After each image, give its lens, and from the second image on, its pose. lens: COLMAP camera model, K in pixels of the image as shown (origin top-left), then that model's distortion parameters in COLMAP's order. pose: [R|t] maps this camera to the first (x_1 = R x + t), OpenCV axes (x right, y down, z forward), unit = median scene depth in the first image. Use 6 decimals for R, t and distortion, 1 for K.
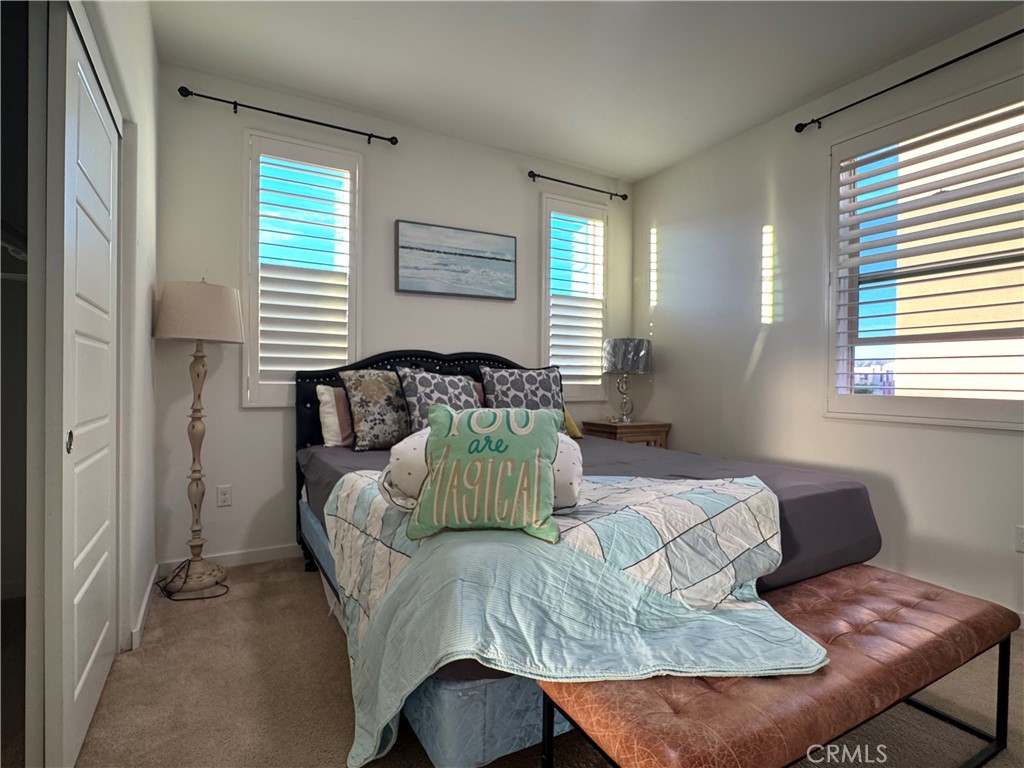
lens RADIAL K [[518.6, 0, 510.3], [0, 518.6, 383.5], [0, 0, 1]] dist [-0.001033, -0.000269]
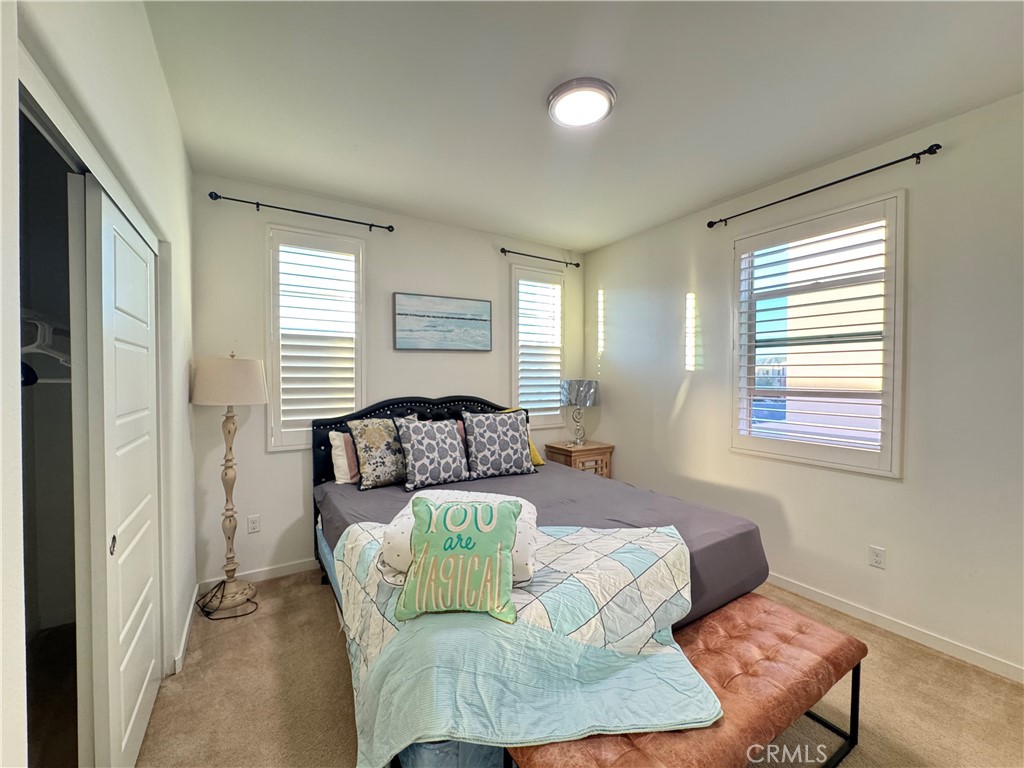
lens RADIAL K [[411.9, 0, 512.0], [0, 411.9, 384.0], [0, 0, 1]] dist [-0.001050, -0.000095]
pose [[0.998925, -0.008543, 0.045562, 0.020361], [0.007898, 0.999866, 0.014324, -0.135288], [-0.045678, -0.013949, 0.998859, 0.000994]]
